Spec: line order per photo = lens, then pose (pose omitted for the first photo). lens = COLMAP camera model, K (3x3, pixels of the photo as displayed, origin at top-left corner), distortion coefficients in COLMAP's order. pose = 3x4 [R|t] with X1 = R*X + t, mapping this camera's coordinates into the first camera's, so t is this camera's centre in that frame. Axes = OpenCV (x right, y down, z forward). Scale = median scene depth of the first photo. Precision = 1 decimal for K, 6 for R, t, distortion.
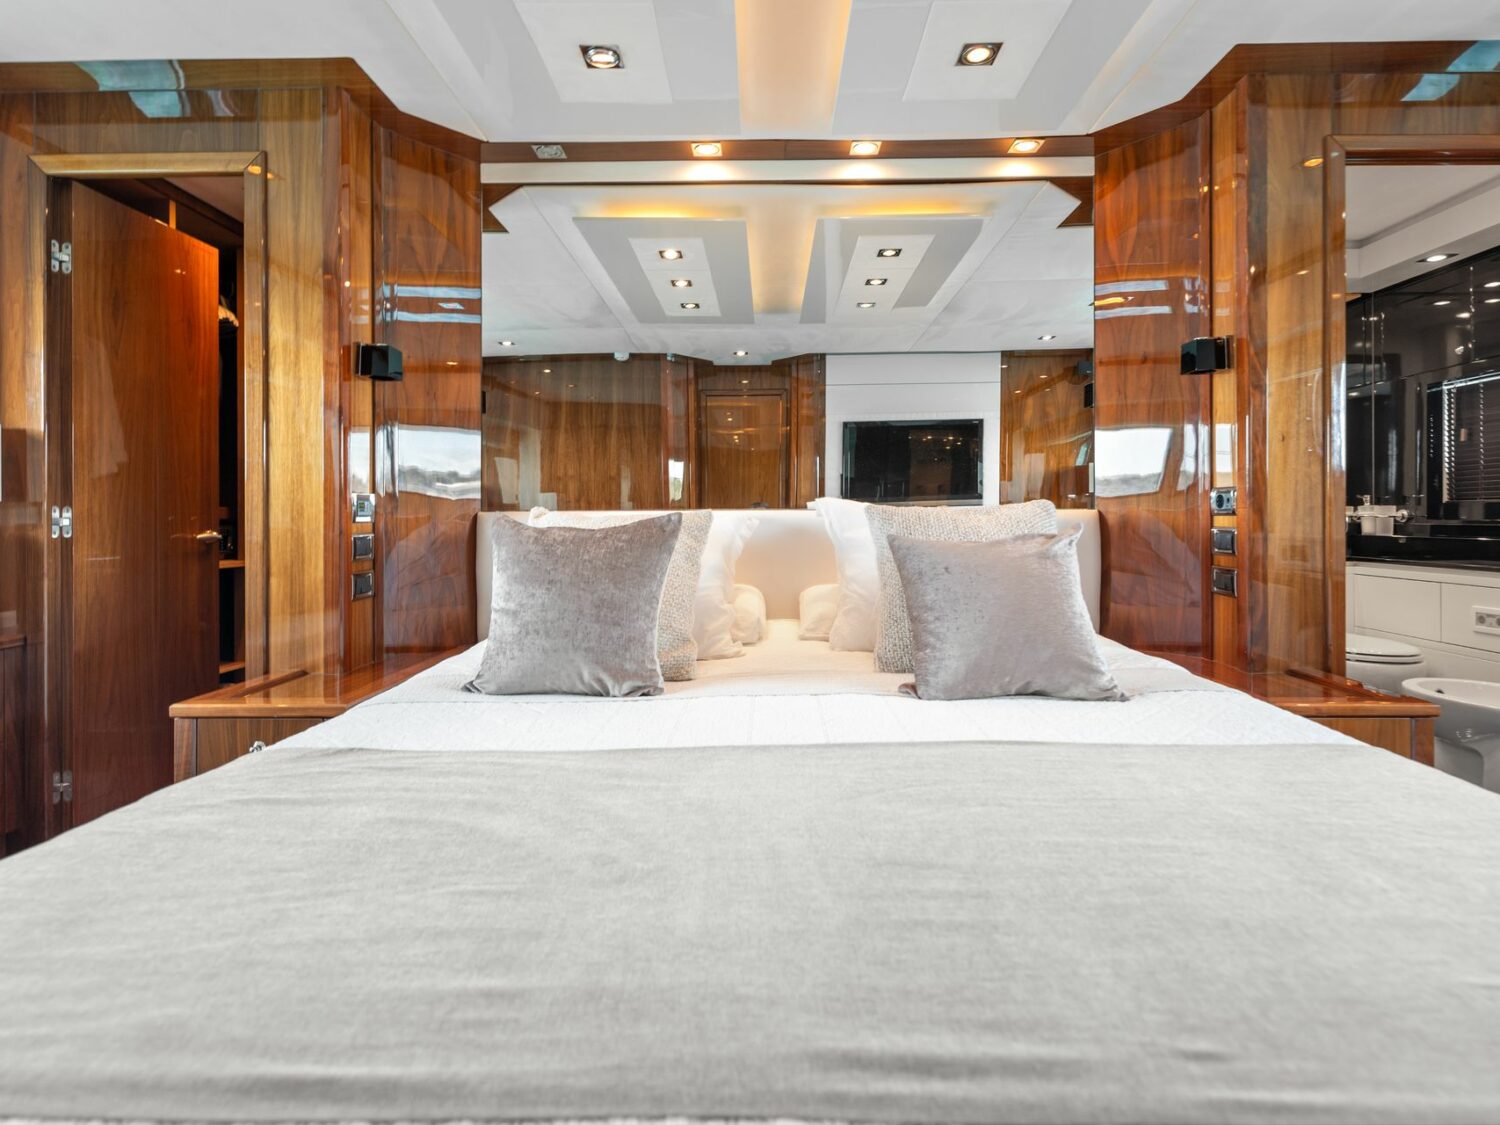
lens RADIAL K [[756.0, 0, 760.1], [0, 756.0, 550.1], [0, 0, 1]] dist [-0.000079, -0.000440]
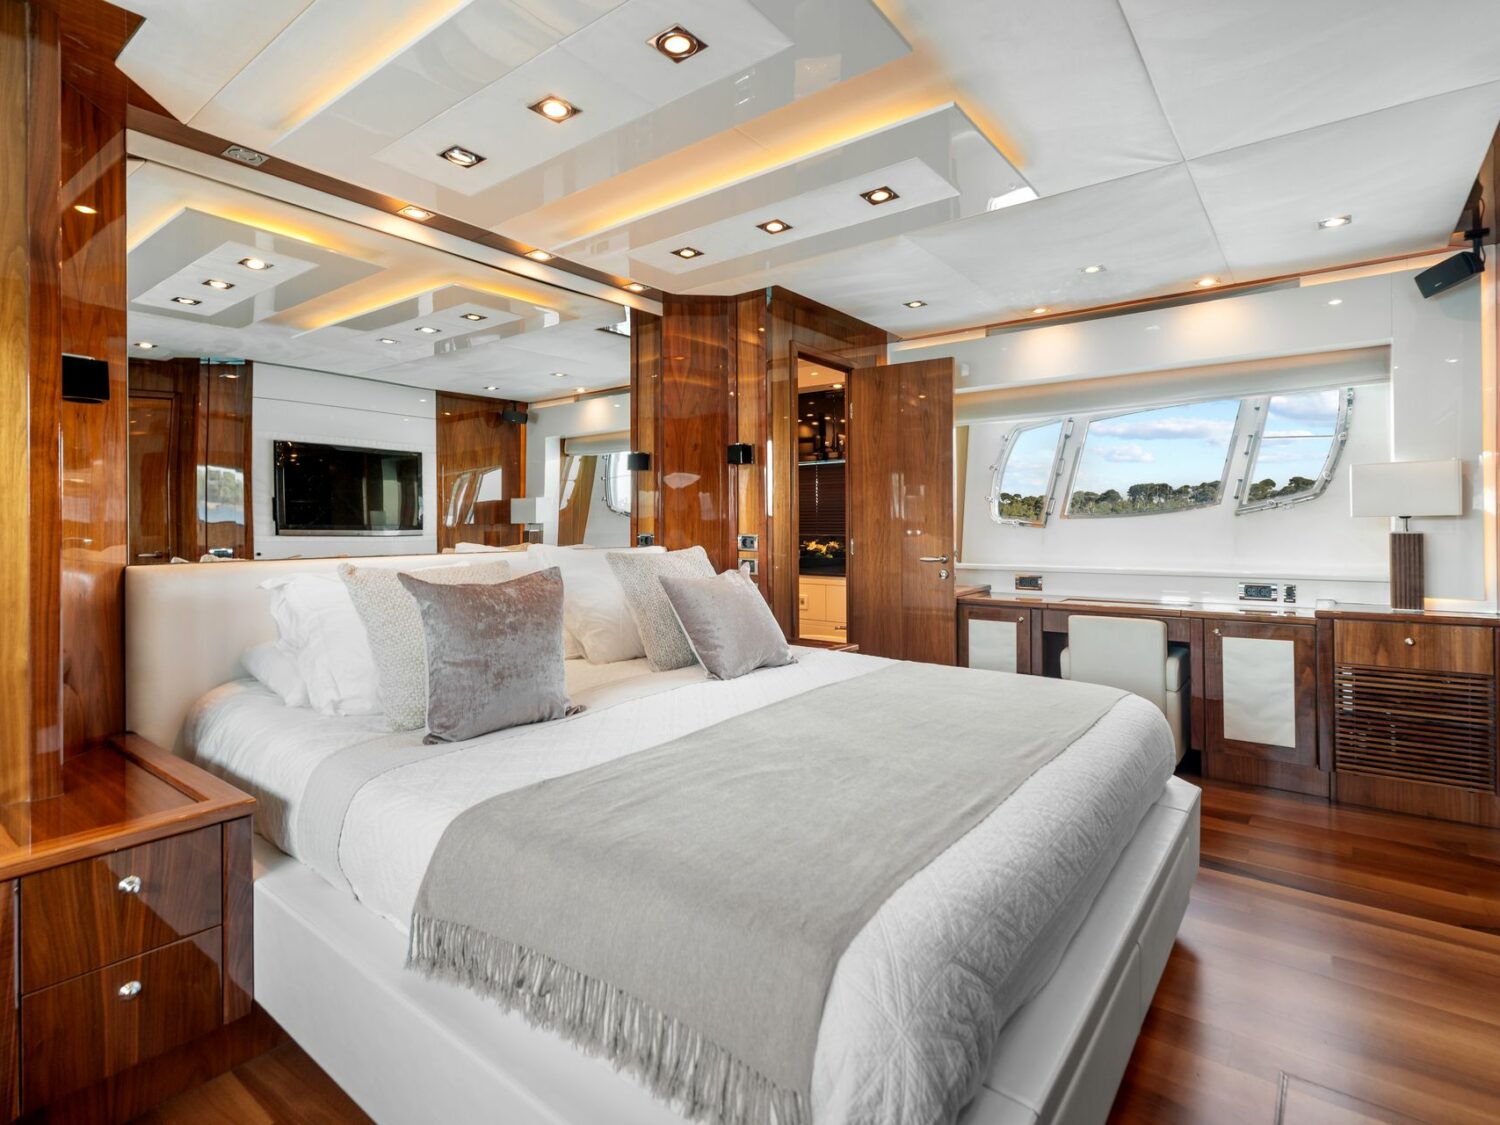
lens RADIAL K [[756.0, 0, 760.1], [0, 756.0, 550.1], [0, 0, 1]] dist [-0.000079, -0.000440]
pose [[0.592101, -0.022394, 0.805552, -0.768209], [0.036142, 0.999346, 0.001217, -0.054380], [-0.805053, 0.028394, 0.592523, 0.005363]]
